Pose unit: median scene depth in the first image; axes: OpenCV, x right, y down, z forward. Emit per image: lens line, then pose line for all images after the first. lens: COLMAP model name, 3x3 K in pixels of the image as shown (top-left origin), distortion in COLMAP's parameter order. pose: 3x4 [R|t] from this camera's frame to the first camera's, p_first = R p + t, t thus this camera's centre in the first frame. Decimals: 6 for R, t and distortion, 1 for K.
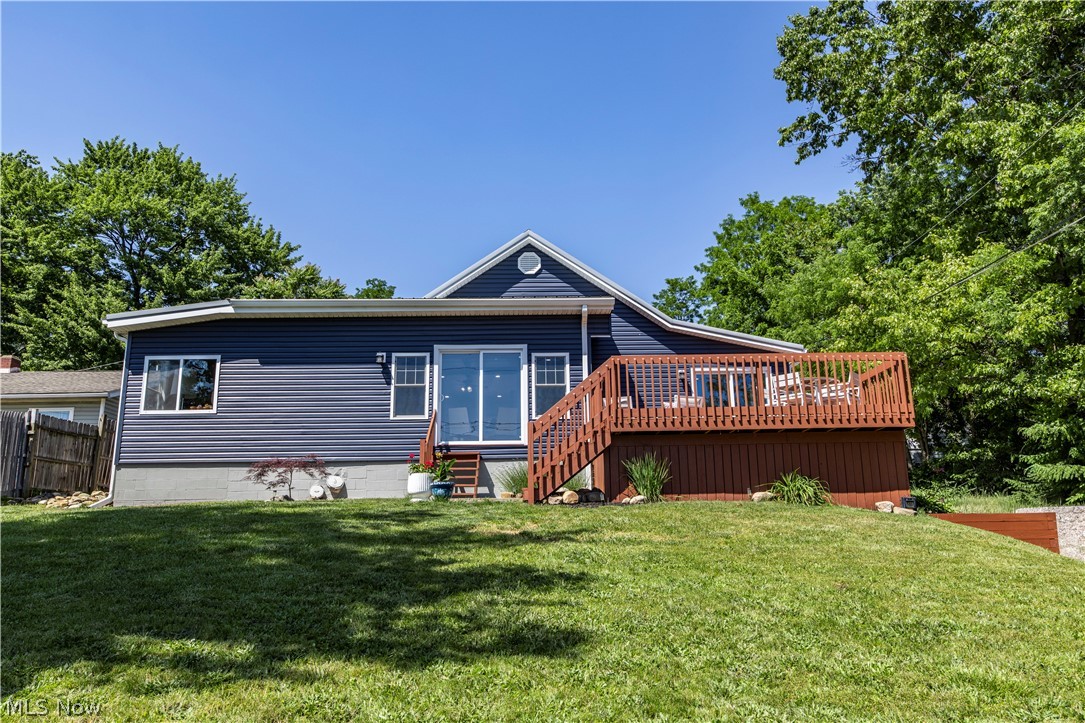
lens RADIAL K [[777.1, 0, 542.8], [0, 777.1, 360.4], [0, 0, 1]] dist [0.007286, 0.000628]
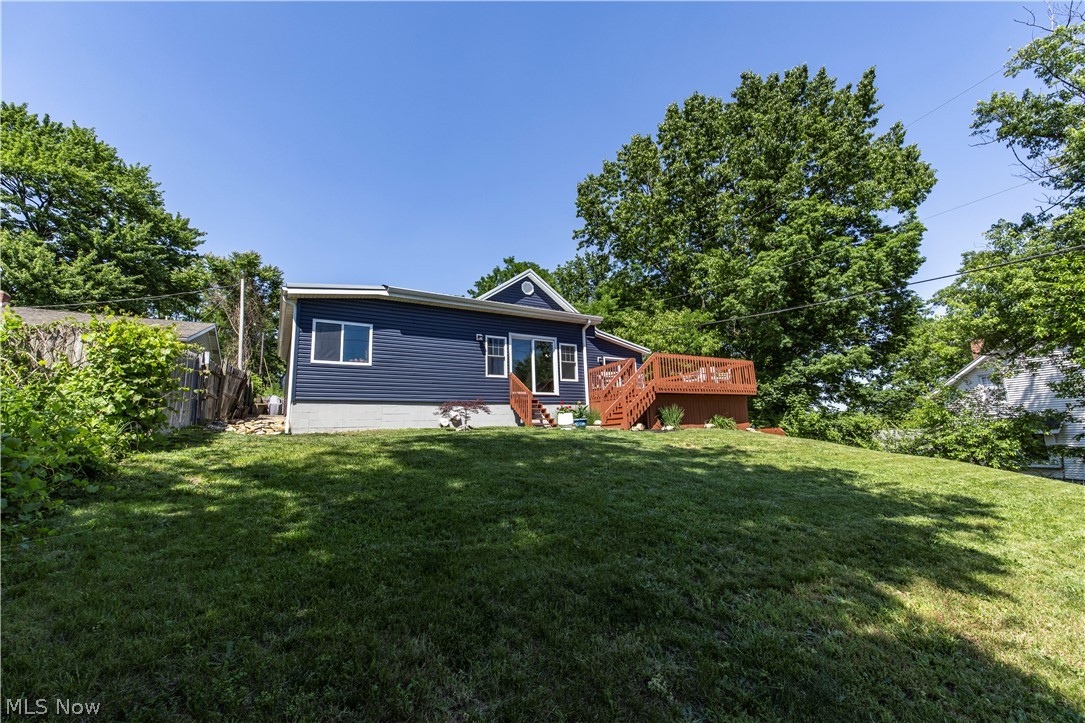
lens RADIAL K [[439.2, 0, 542.4], [0, 439.2, 362.6], [0, 0, 1]] dist [0.000089, 0.000174]
pose [[0.870096, 0.069286, 0.487988, -0.527874], [-0.091398, 0.995580, 0.021611, 0.016604], [-0.484334, -0.063405, 0.872583, 0.156130]]
